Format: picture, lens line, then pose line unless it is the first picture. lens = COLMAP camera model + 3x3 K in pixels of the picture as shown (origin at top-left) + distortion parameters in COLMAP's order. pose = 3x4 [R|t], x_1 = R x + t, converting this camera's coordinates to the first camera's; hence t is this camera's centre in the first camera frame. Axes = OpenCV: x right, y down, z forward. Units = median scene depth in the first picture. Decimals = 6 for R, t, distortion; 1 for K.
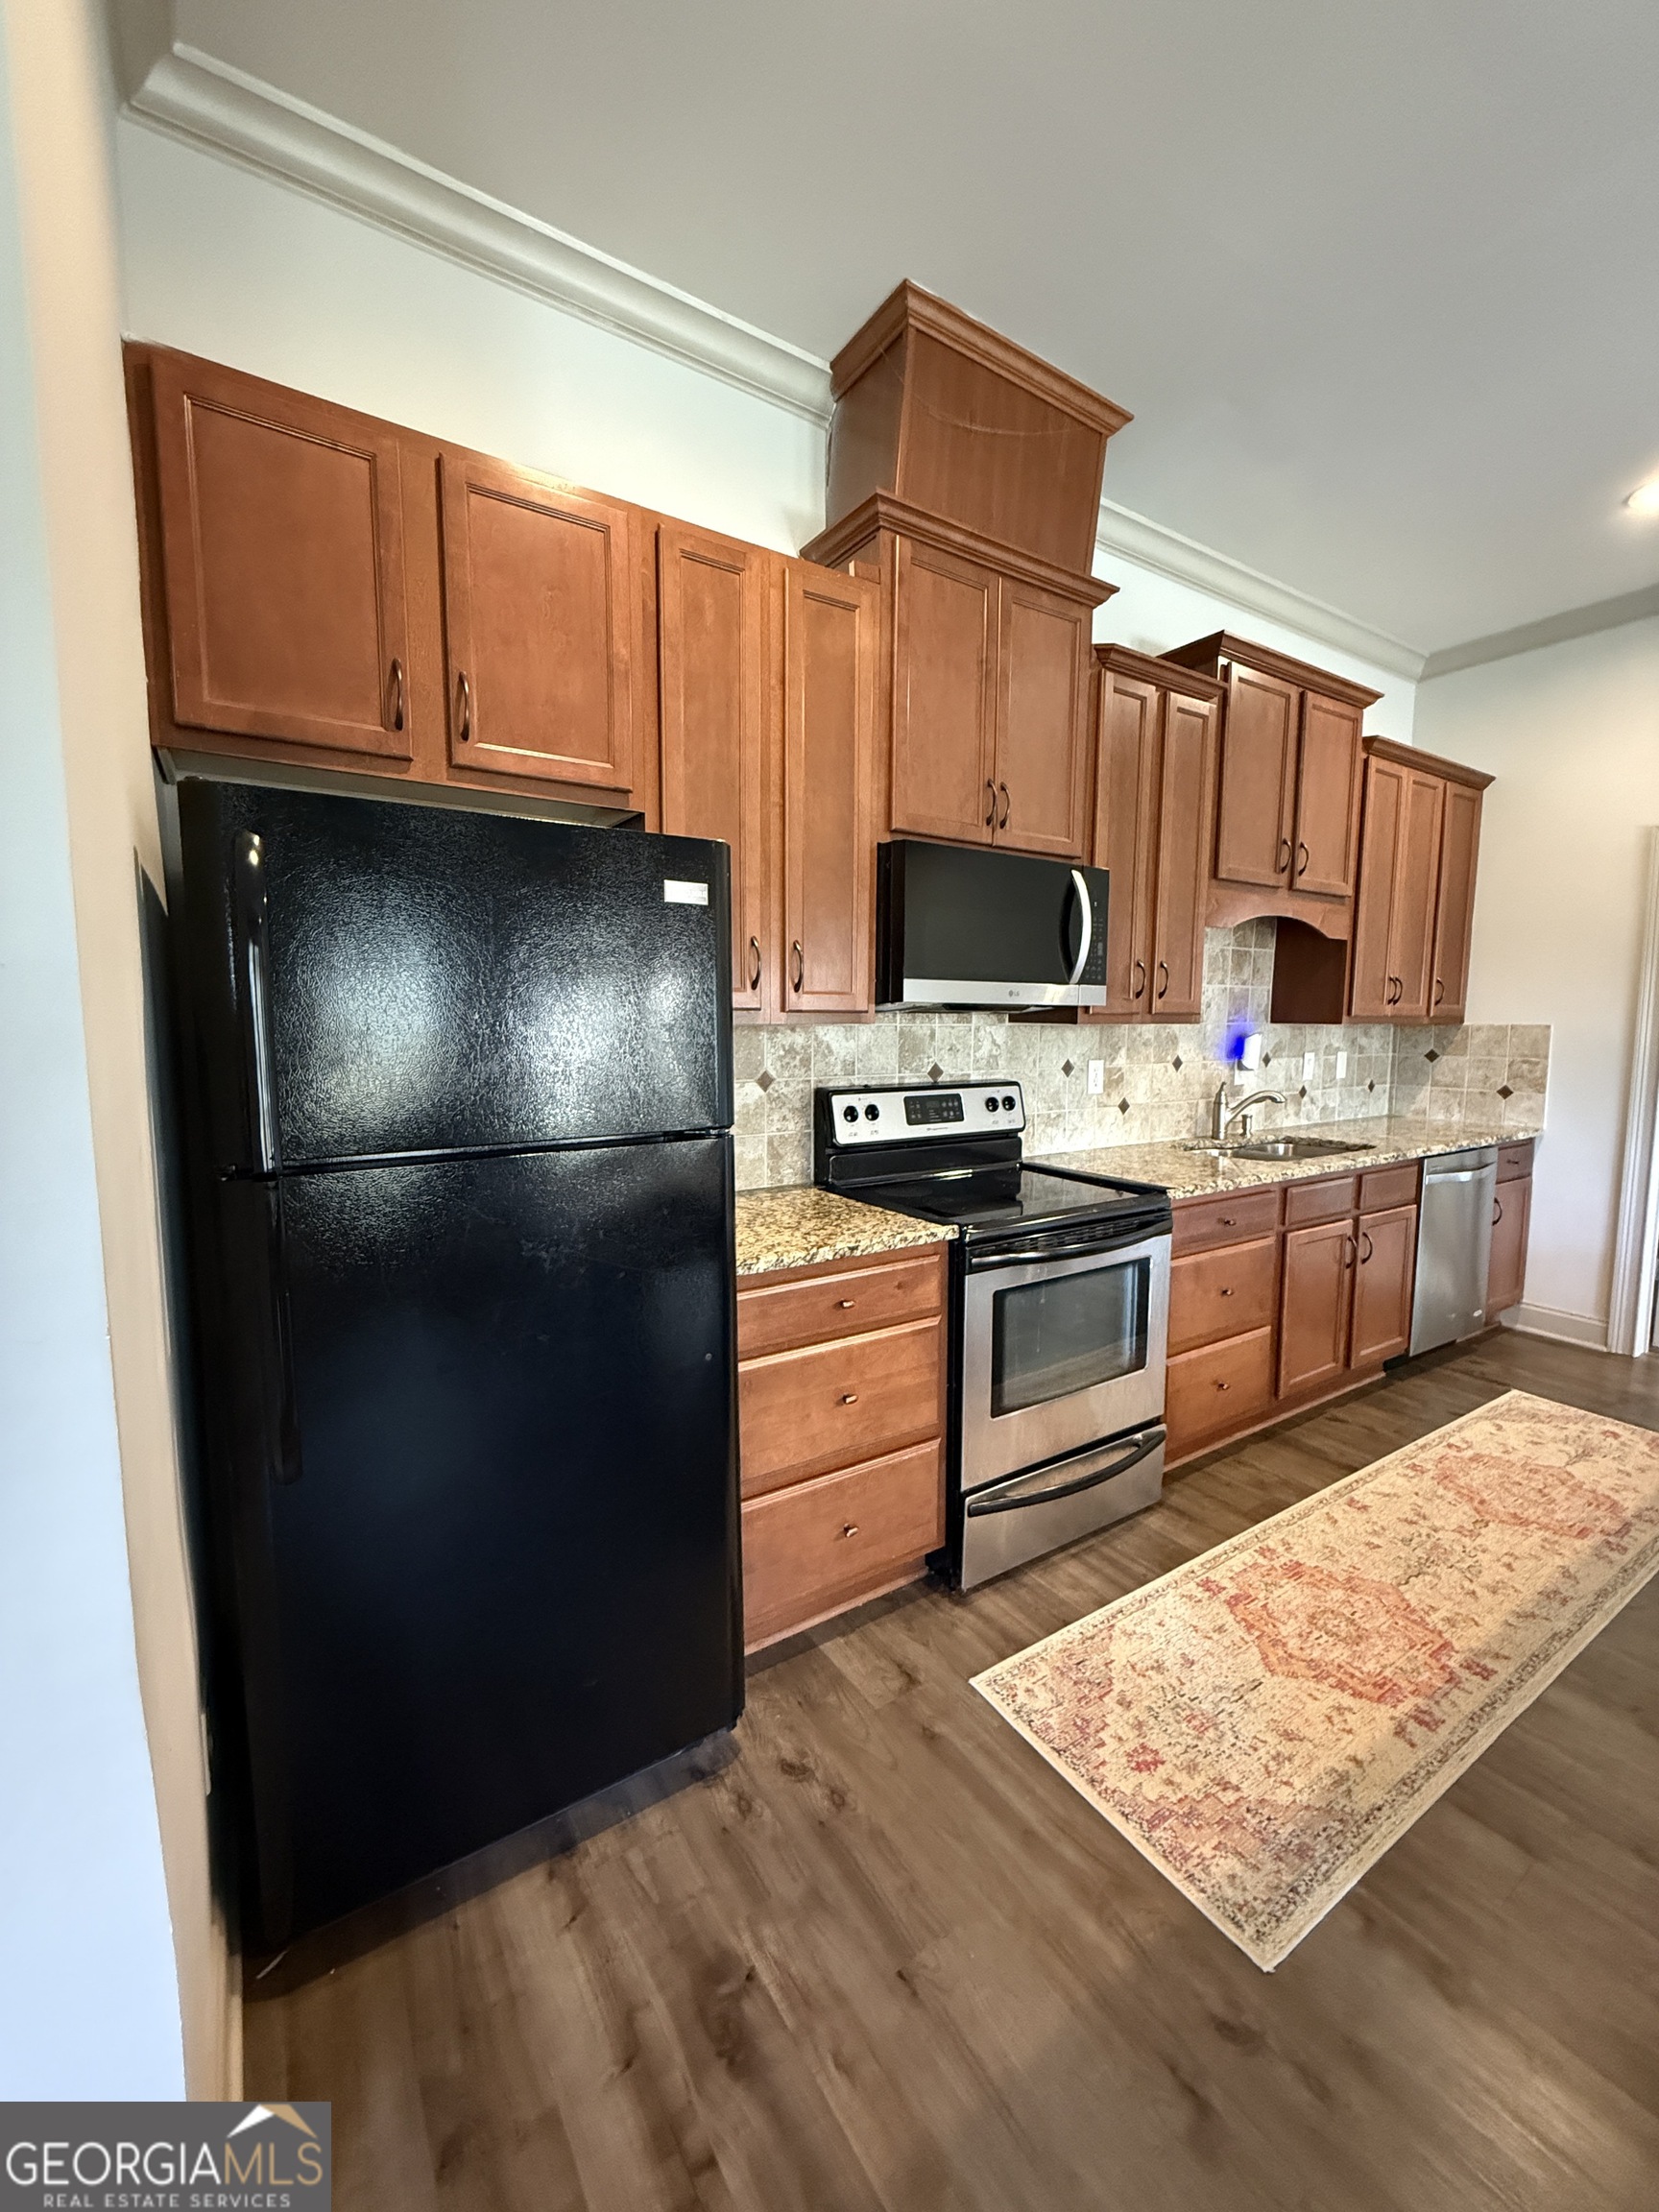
lens RADIAL K [[882.8, 0, 829.9], [0, 882.8, 1104.5], [0, 0, 1]] dist [0.001310, -0.001285]
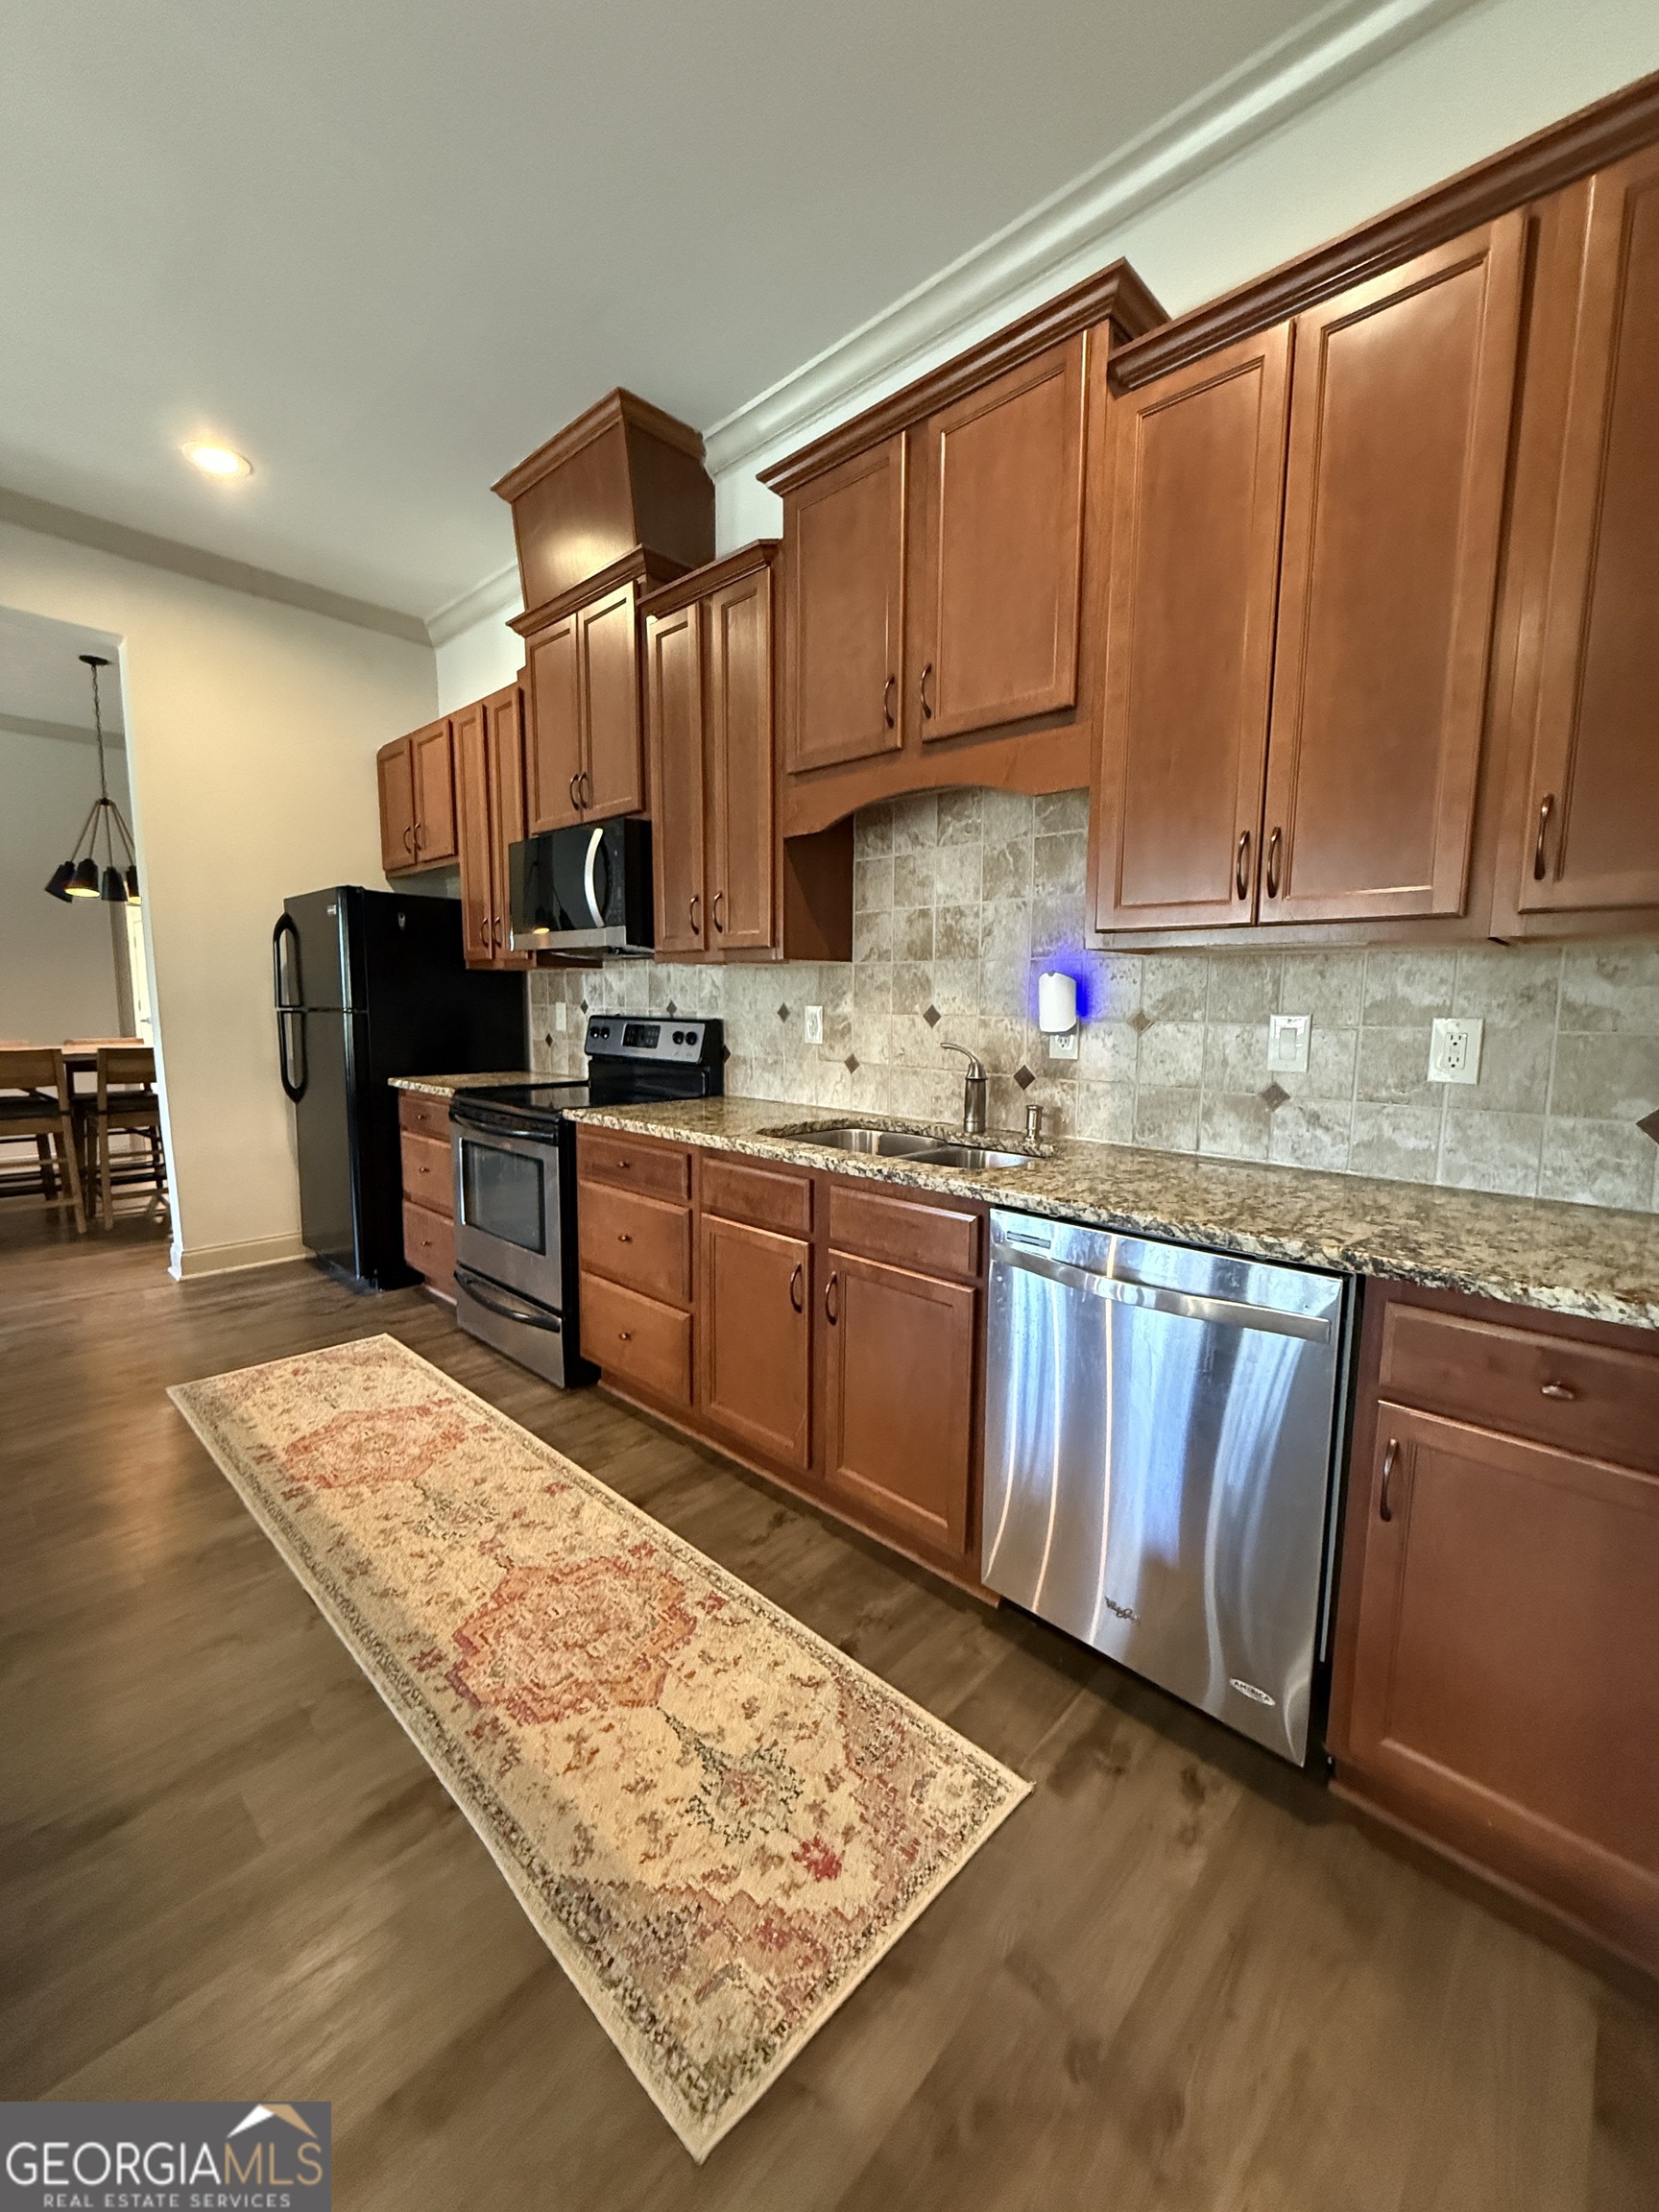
lens RADIAL K [[882.8, 0, 822.1], [0, 882.8, 1113.5], [0, 0, 1]] dist [0.001310, -0.001285]
pose [[0.231229, 0.118500, -0.965656, 1.385741], [-0.114016, 0.989016, 0.094065, -0.032488], [0.966195, 0.088350, 0.242200, 0.950285]]
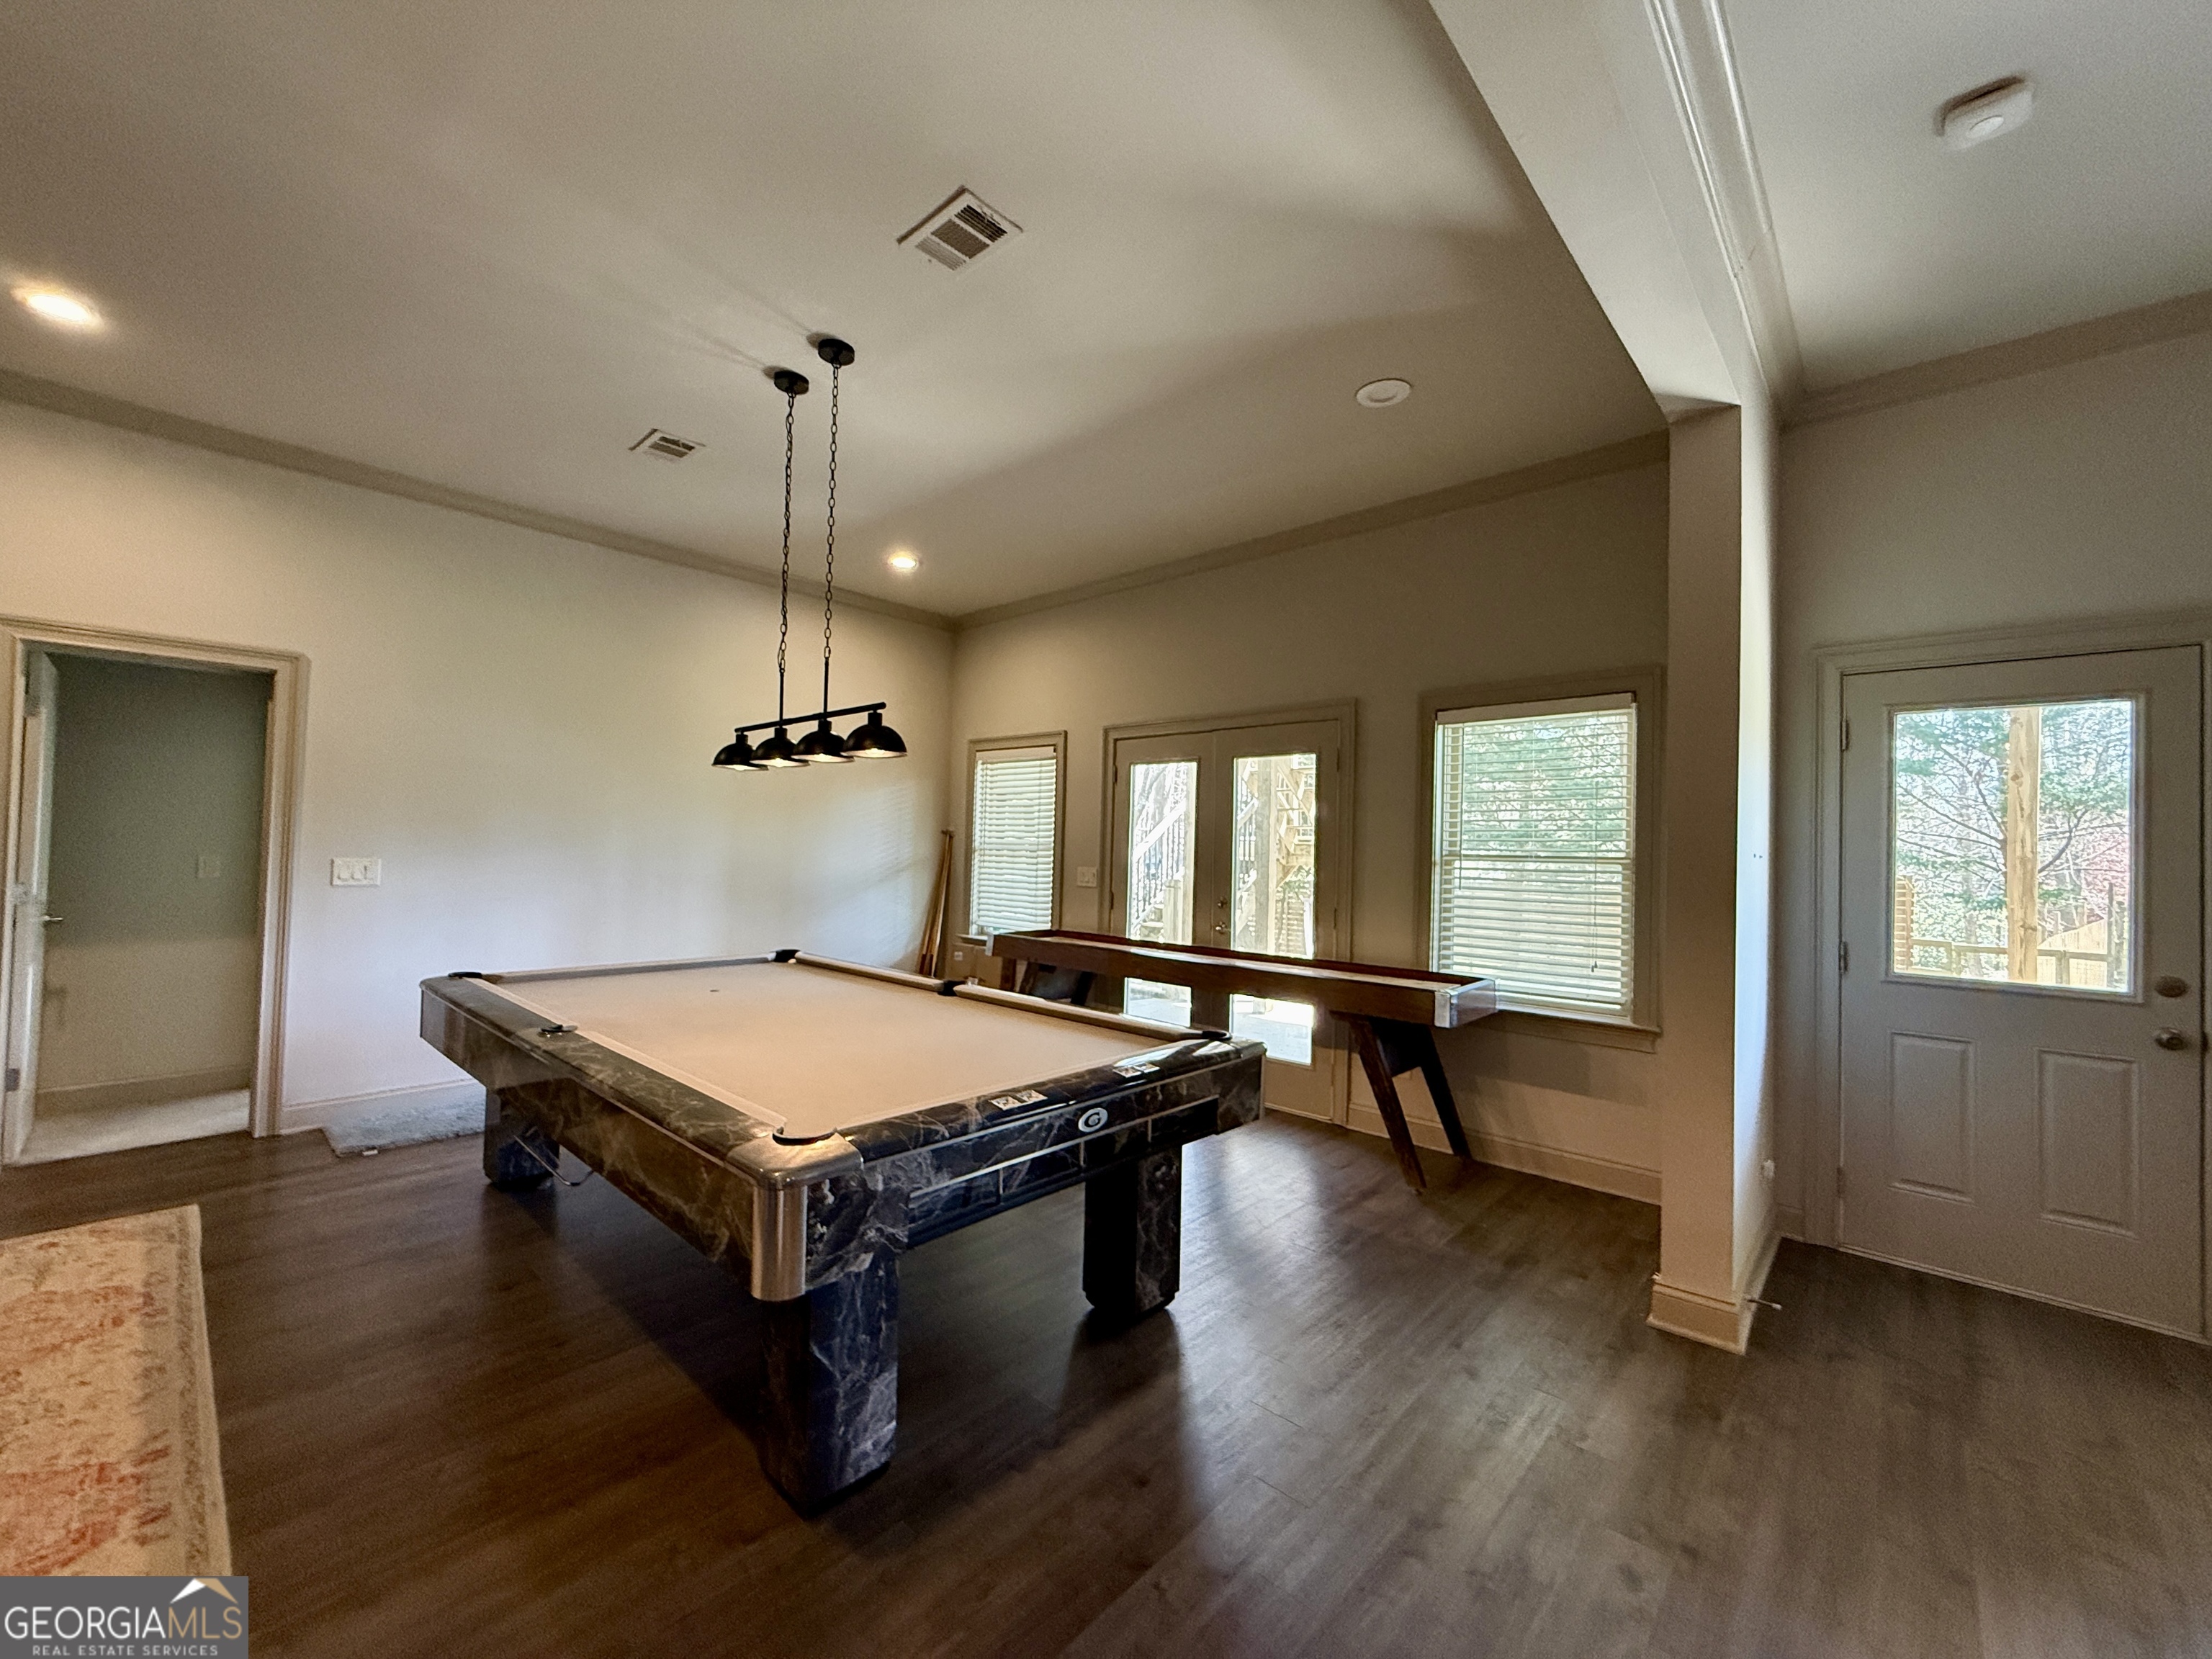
lens RADIAL K [[882.8, 0, 1122.5], [0, 882.8, 826.7], [0, 0, 1]] dist [0.001310, -0.001285]
pose [[-0.254067, 0.012032, 0.967112, -0.374056], [0.069503, 0.997565, 0.005848, -0.004544], [-0.964686, 0.068703, -0.254284, 0.097187]]
